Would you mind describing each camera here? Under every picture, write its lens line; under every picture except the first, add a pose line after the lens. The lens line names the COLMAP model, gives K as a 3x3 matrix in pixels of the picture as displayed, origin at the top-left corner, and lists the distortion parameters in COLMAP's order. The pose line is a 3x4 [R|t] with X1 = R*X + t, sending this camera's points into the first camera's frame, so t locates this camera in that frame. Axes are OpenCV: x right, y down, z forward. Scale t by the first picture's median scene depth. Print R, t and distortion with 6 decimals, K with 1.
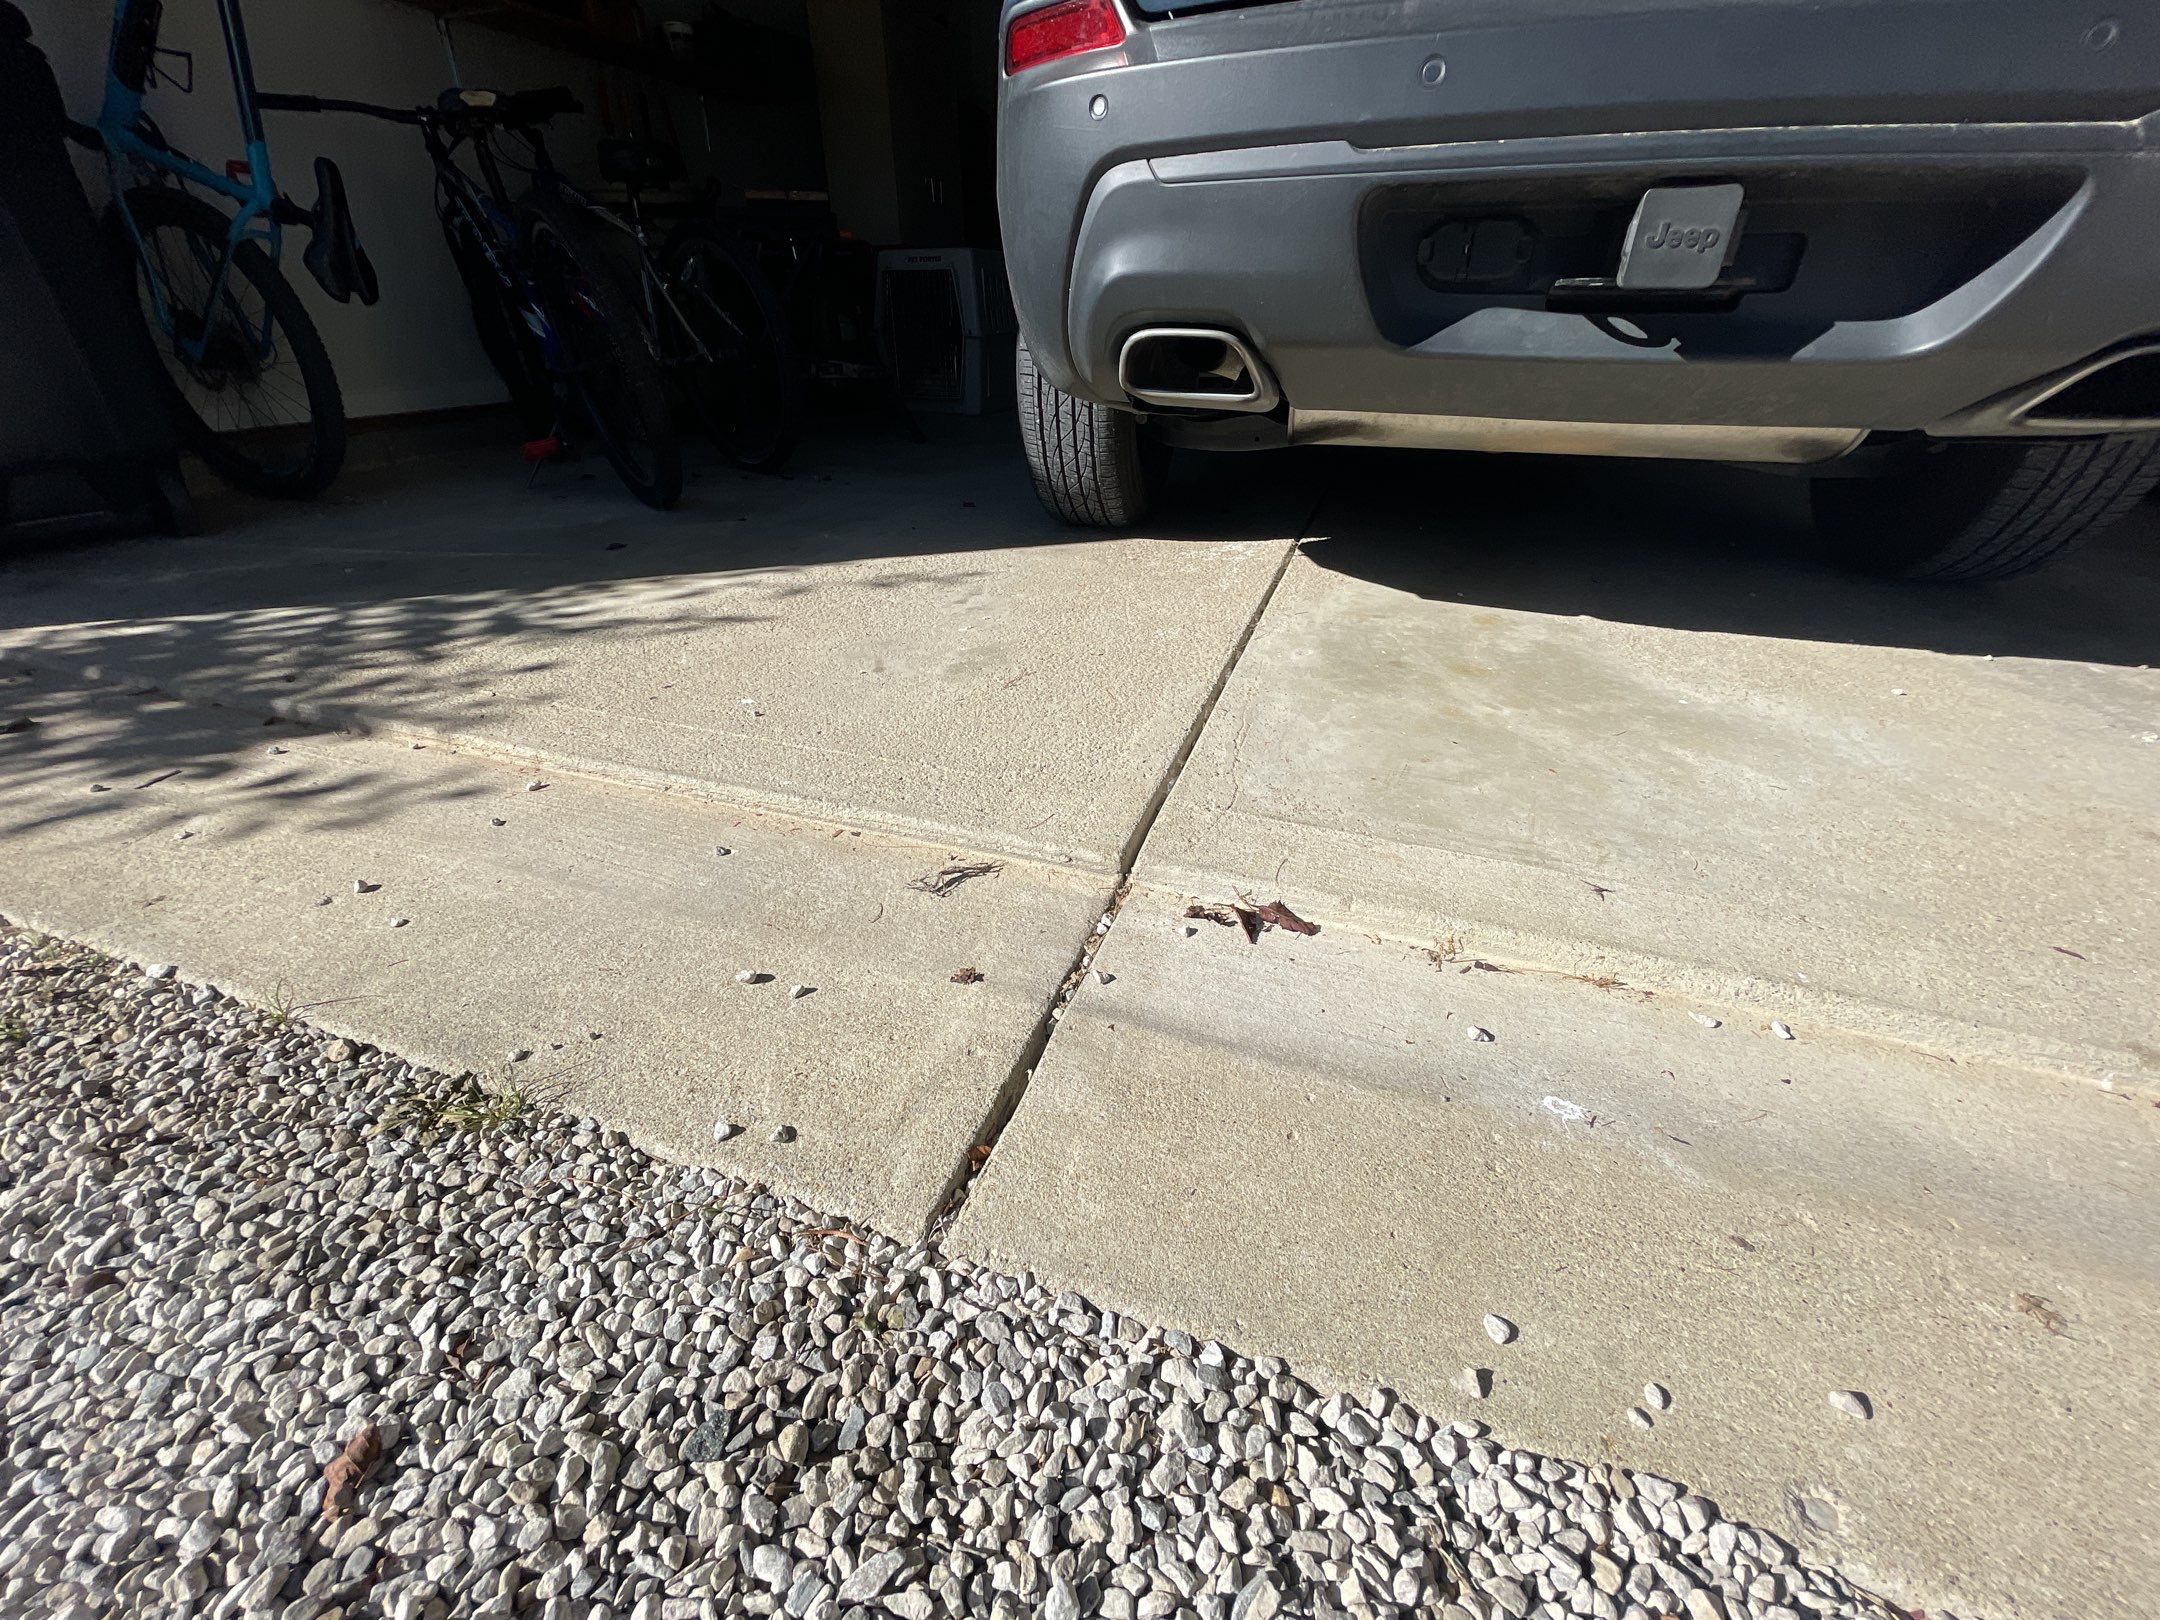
lens RADIAL K [[870.8, 0, 1080.0], [0, 870.8, 810.0], [0, 0, 1]] dist [-0.000763, 0.000822]
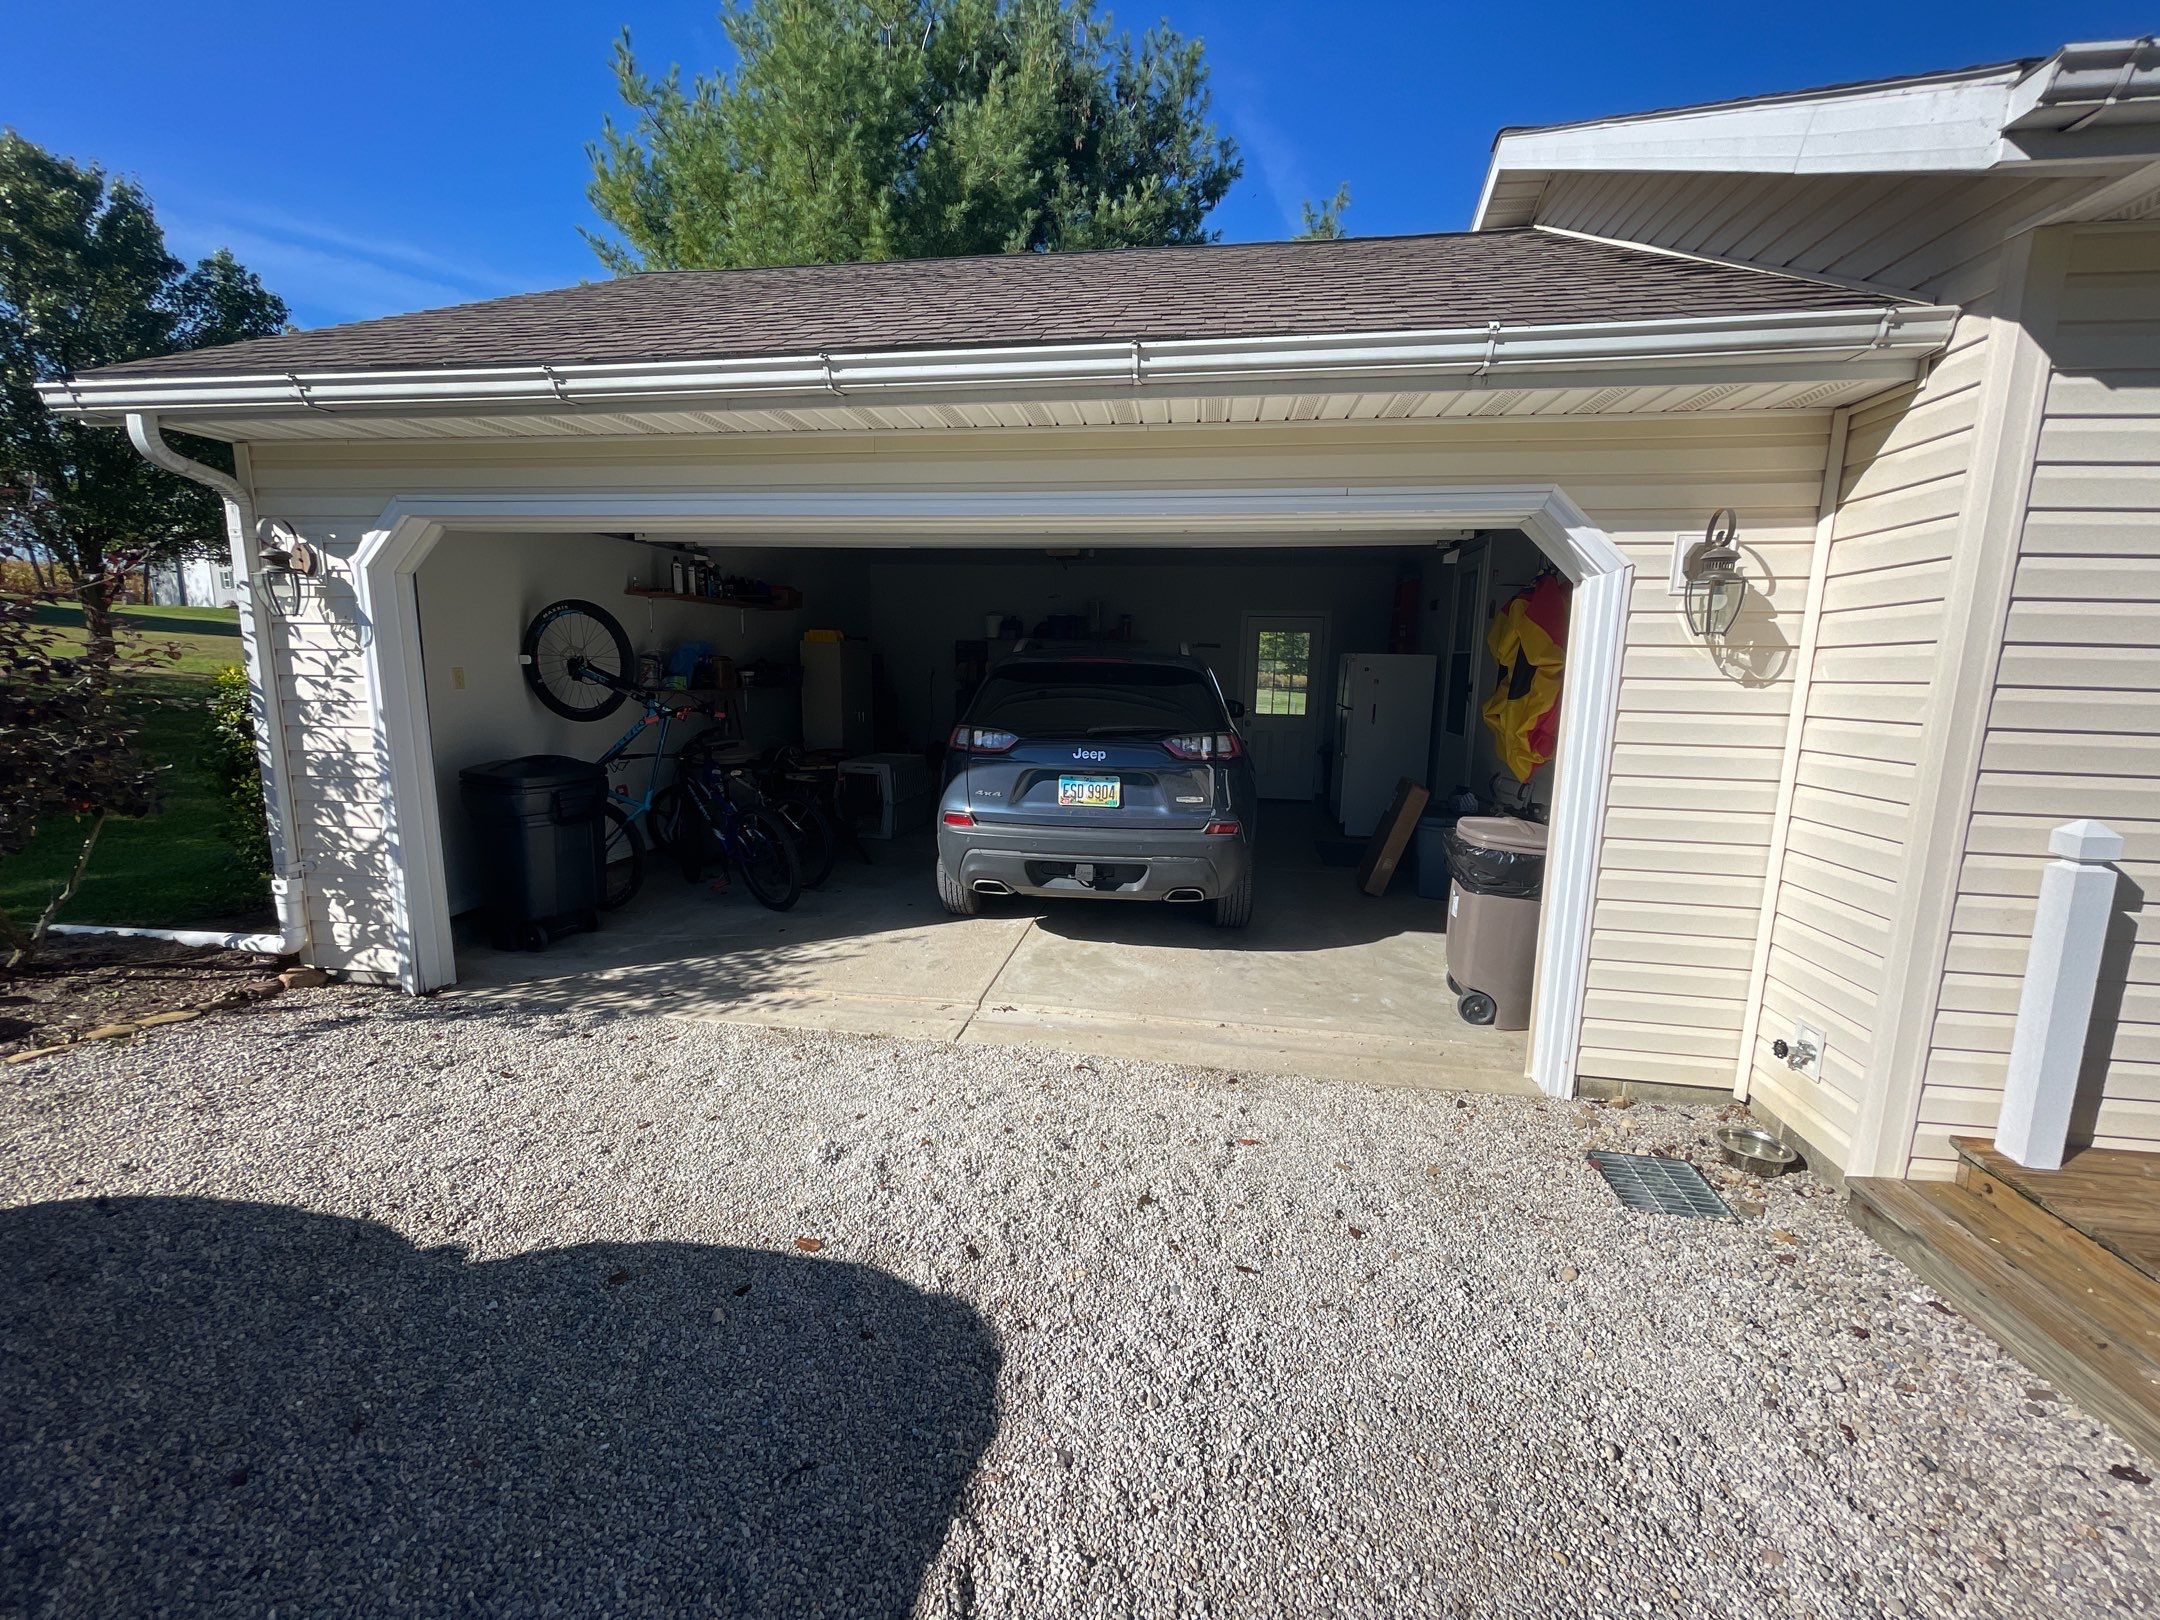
lens RADIAL K [[870.8, 0, 1080.0], [0, 870.8, 810.0], [0, 0, 1]] dist [-0.000763, 0.000822]
pose [[0.983329, -0.018712, 0.180867, -0.149874], [0.080129, 0.937494, -0.338650, 0.437270], [-0.163225, 0.347498, 0.923365, -2.316188]]
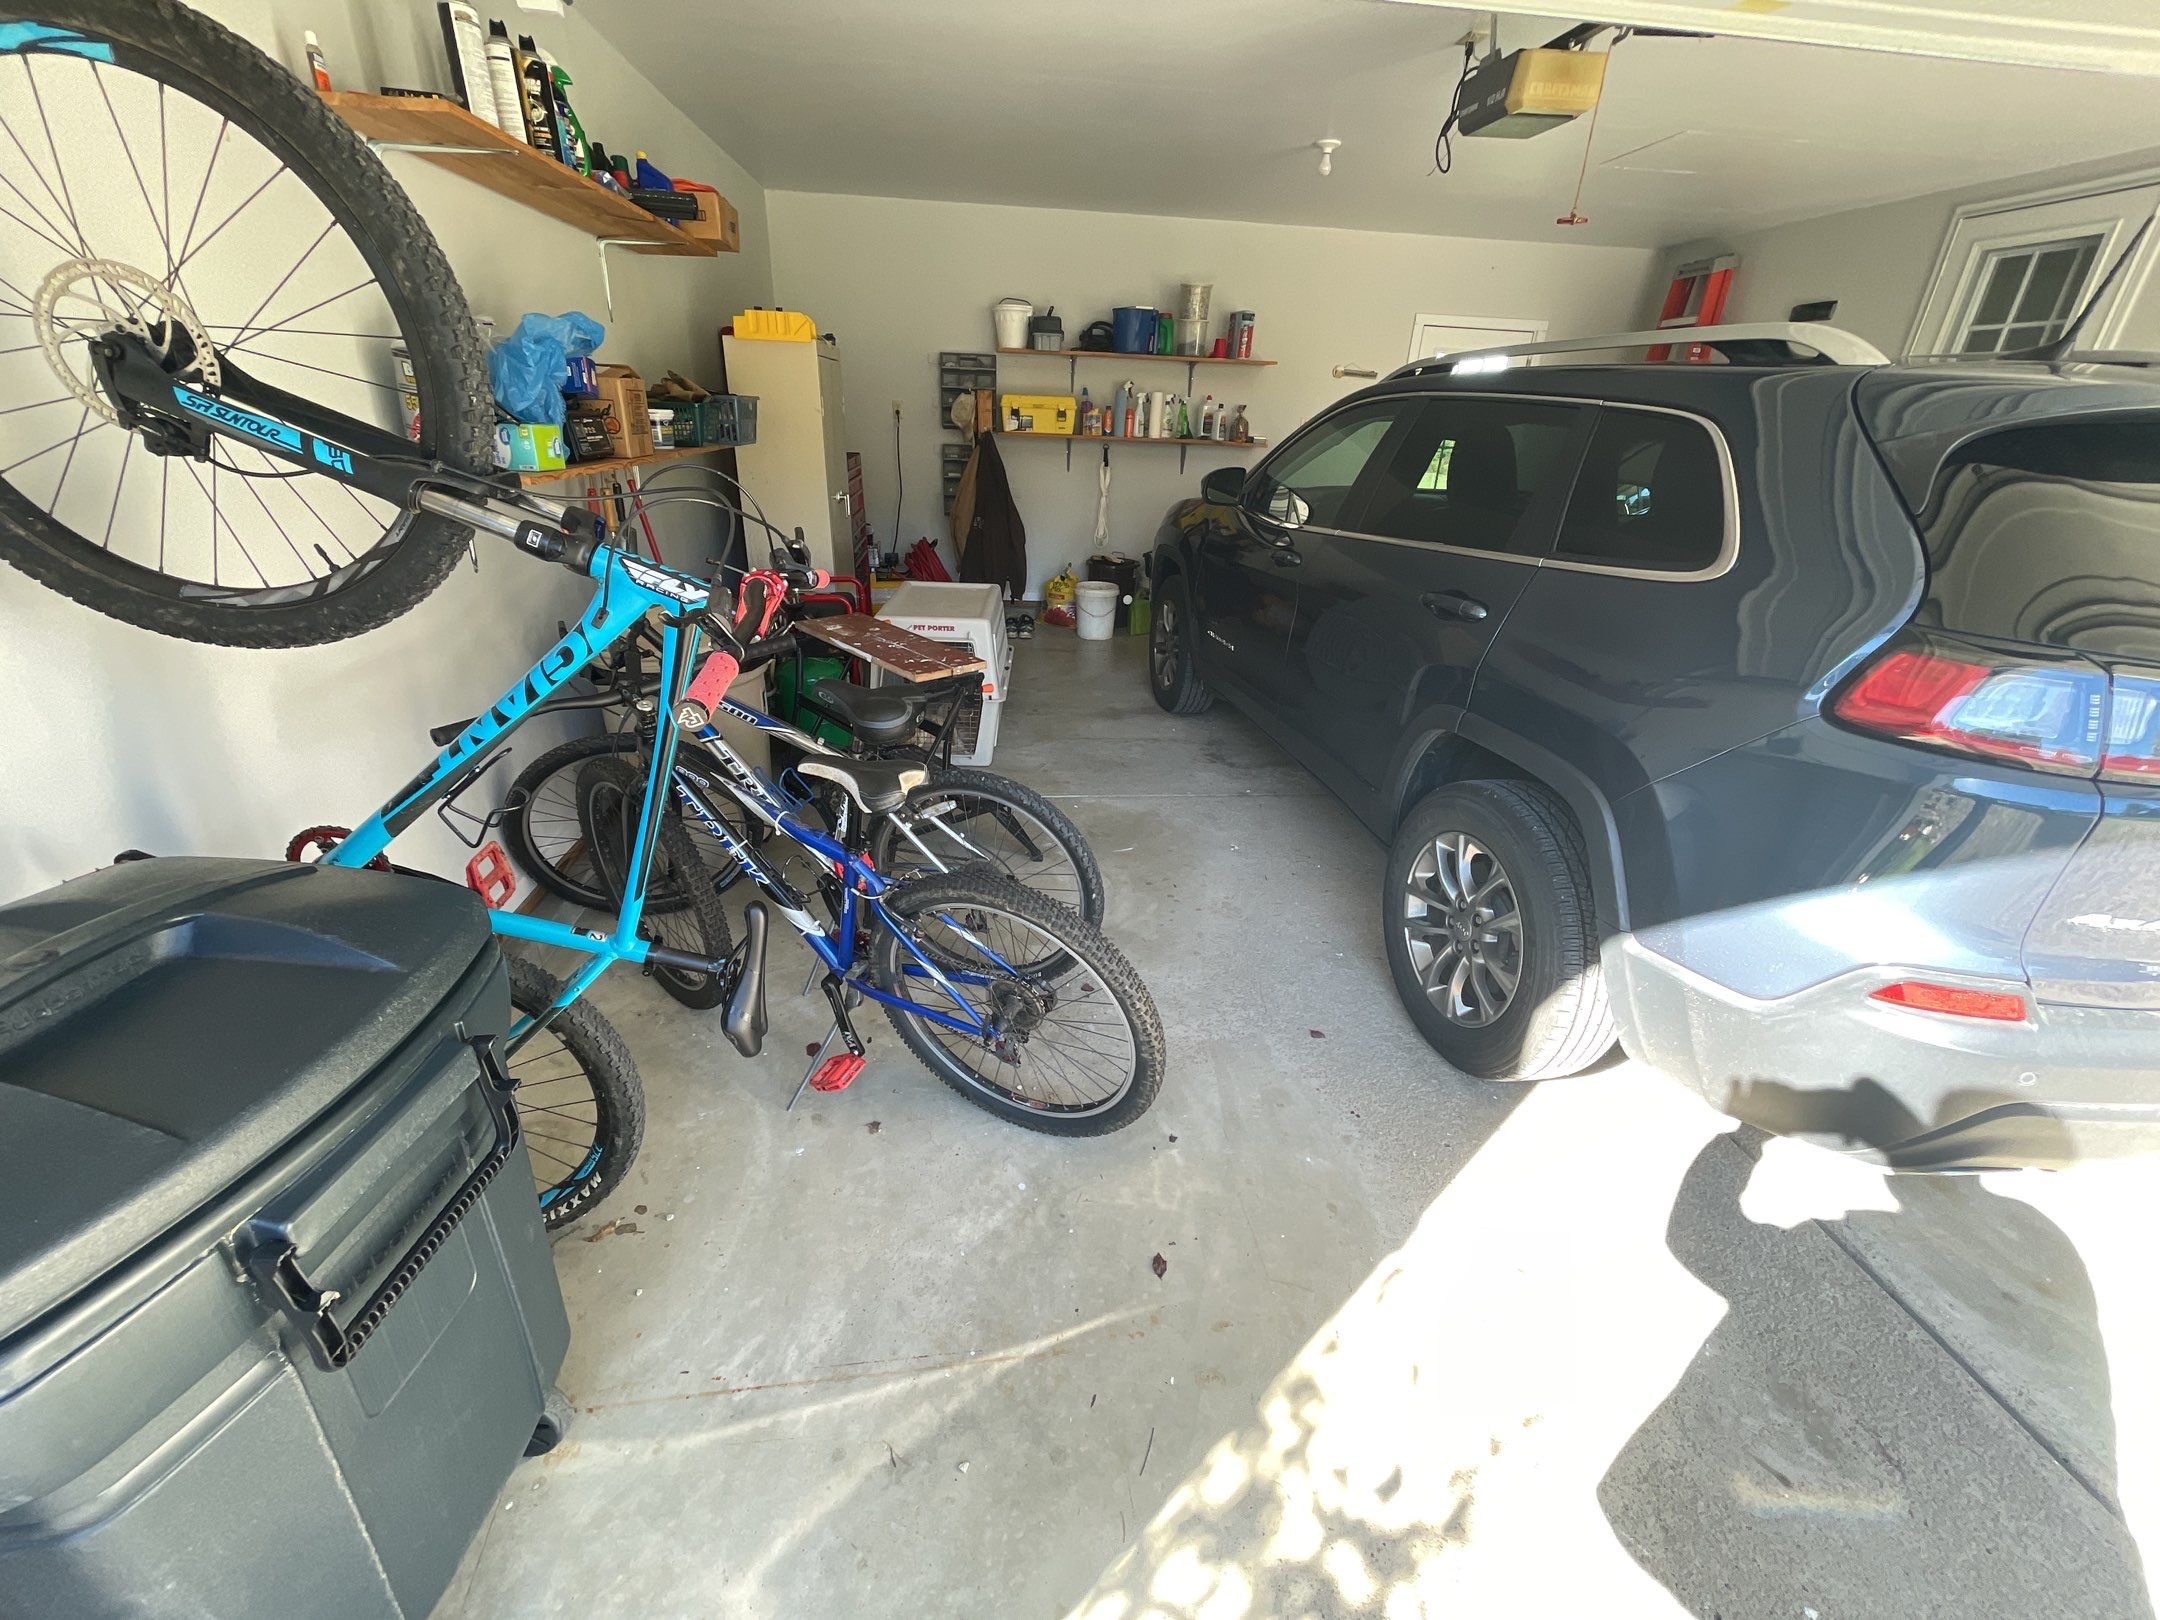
lens RADIAL K [[870.8, 0, 1080.0], [0, 870.8, 810.0], [0, 0, 1]] dist [-0.000763, 0.000822]
pose [[0.908322, -0.157093, 0.387651, -1.172246], [0.187985, 0.981237, -0.042836, -0.976936], [-0.373649, 0.111781, 0.920810, 0.220487]]
